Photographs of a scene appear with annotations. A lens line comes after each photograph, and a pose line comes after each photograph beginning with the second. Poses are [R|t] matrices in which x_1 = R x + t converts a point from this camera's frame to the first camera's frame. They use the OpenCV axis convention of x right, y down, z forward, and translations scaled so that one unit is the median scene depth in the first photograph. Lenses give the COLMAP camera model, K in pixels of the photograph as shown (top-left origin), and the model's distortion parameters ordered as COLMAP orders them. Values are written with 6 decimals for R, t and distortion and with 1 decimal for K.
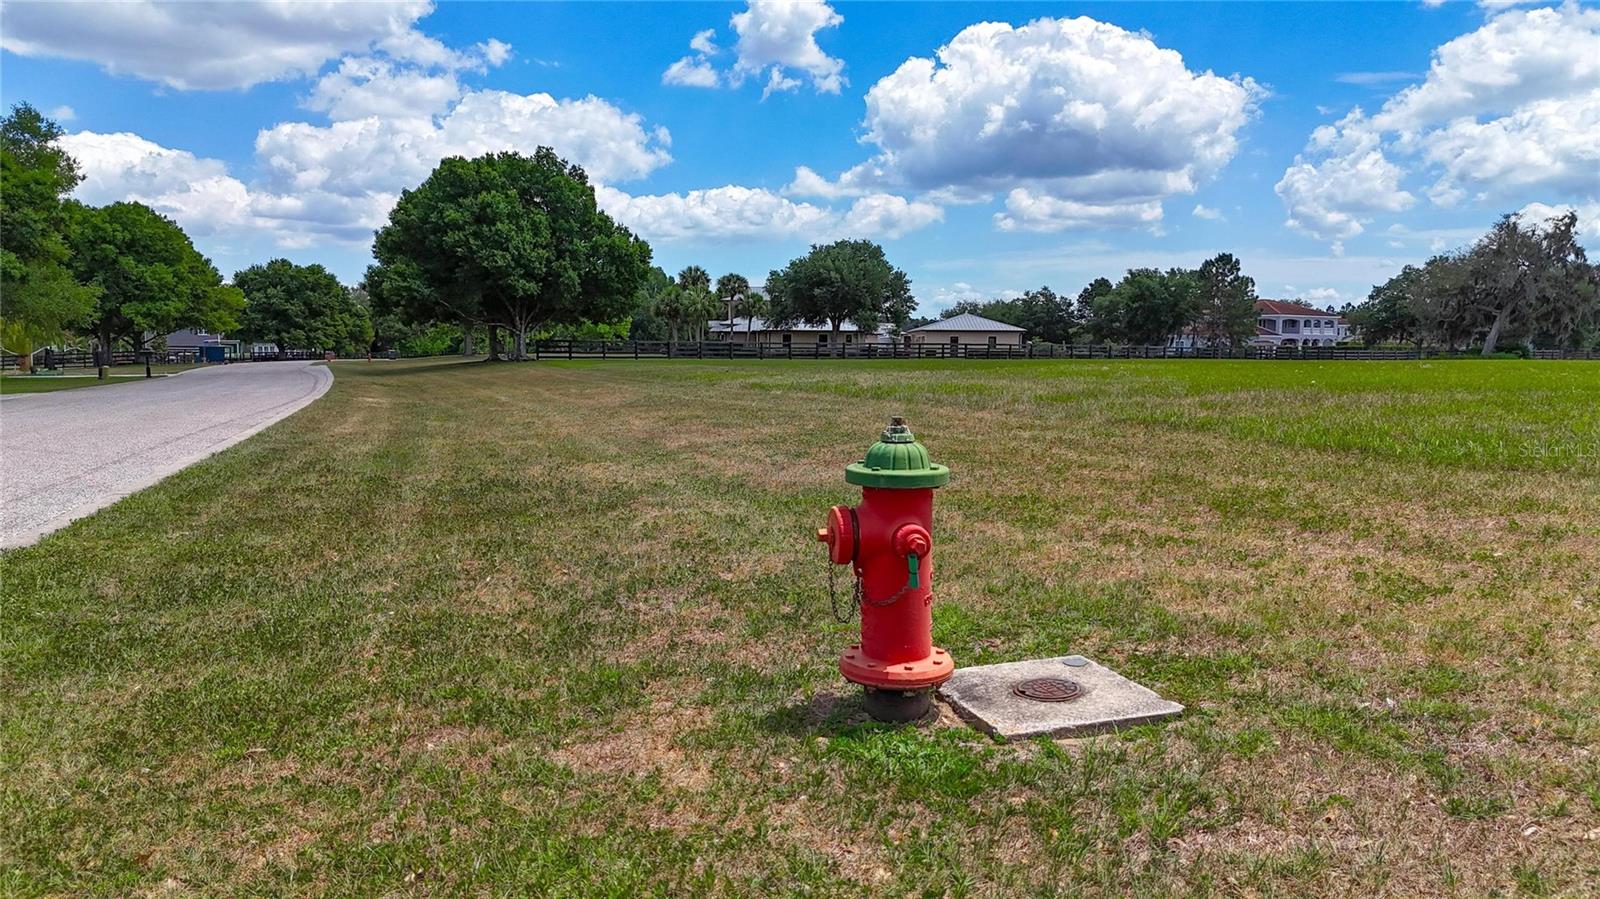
lens RADIAL K [[1128.6, 0, 800.6], [0, 1128.6, 431.3], [0, 0, 1]] dist [0.011517, 0.001744]
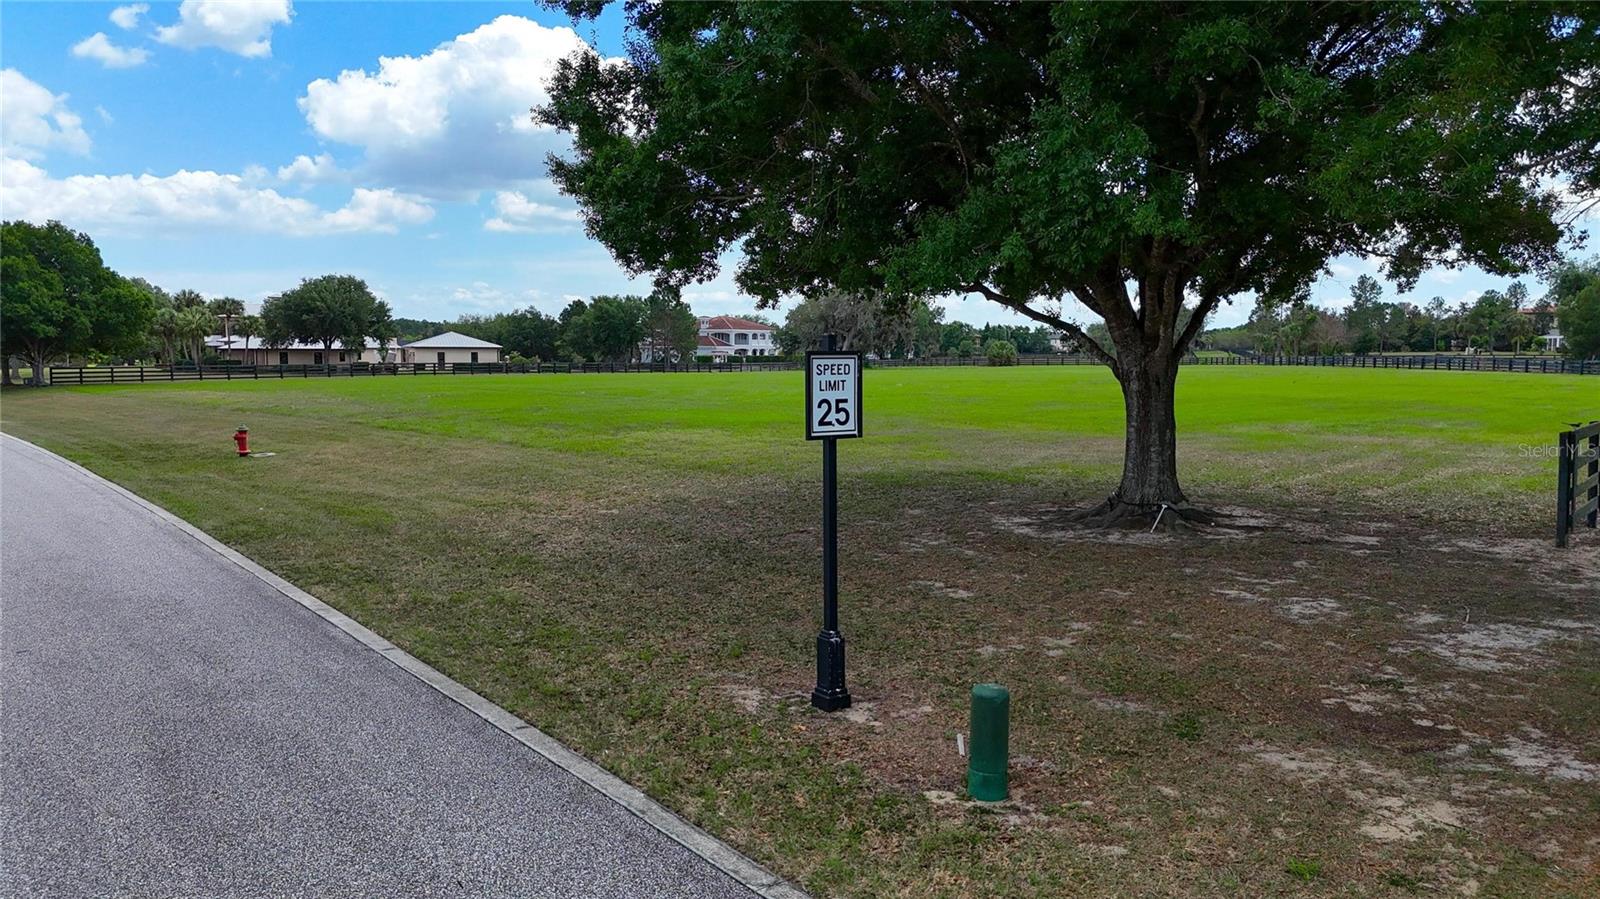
lens RADIAL K [[1104.6, 0, 800.0], [0, 1104.6, 449.5], [0, 0, 1]] dist [-0.001638, -0.001623]
pose [[0.916512, -0.038827, 0.398119, 0.017123], [0.032530, 0.999216, 0.022563, 0.003524], [-0.398683, -0.007729, 0.917056, -0.213929]]
